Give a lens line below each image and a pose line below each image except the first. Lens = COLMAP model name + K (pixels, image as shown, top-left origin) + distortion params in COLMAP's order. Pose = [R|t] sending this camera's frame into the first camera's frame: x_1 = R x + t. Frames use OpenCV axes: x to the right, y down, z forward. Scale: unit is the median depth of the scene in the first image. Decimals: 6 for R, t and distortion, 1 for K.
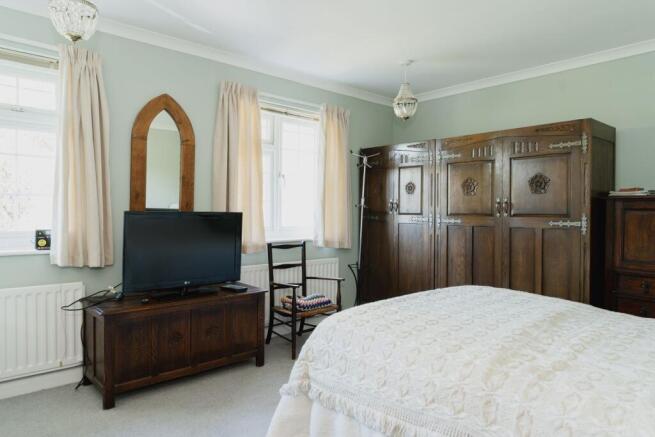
lens RADIAL K [[430.0, 0, 328.0], [0, 430.0, 217.6], [0, 0, 1]] dist [0.000384, 0.002748]
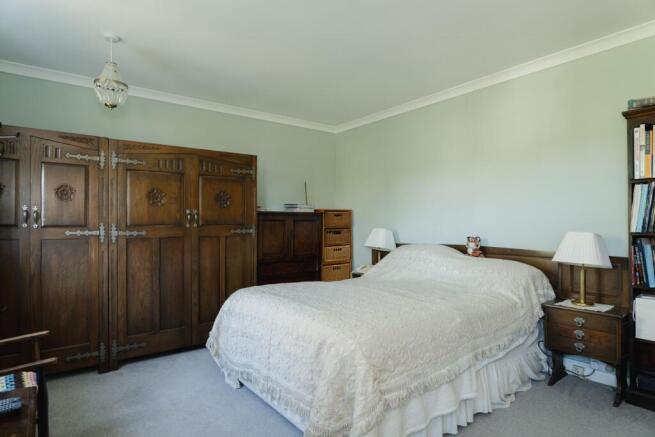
lens RADIAL K [[364.8, 0, 327.9], [0, 364.8, 218.4], [0, 0, 1]] dist [-0.008174, 0.000309]
pose [[0.076580, 0.000942, 0.997063, -0.441780], [0.016001, 0.999870, -0.002173, -0.014959], [-0.996935, 0.016120, 0.076555, 0.528734]]
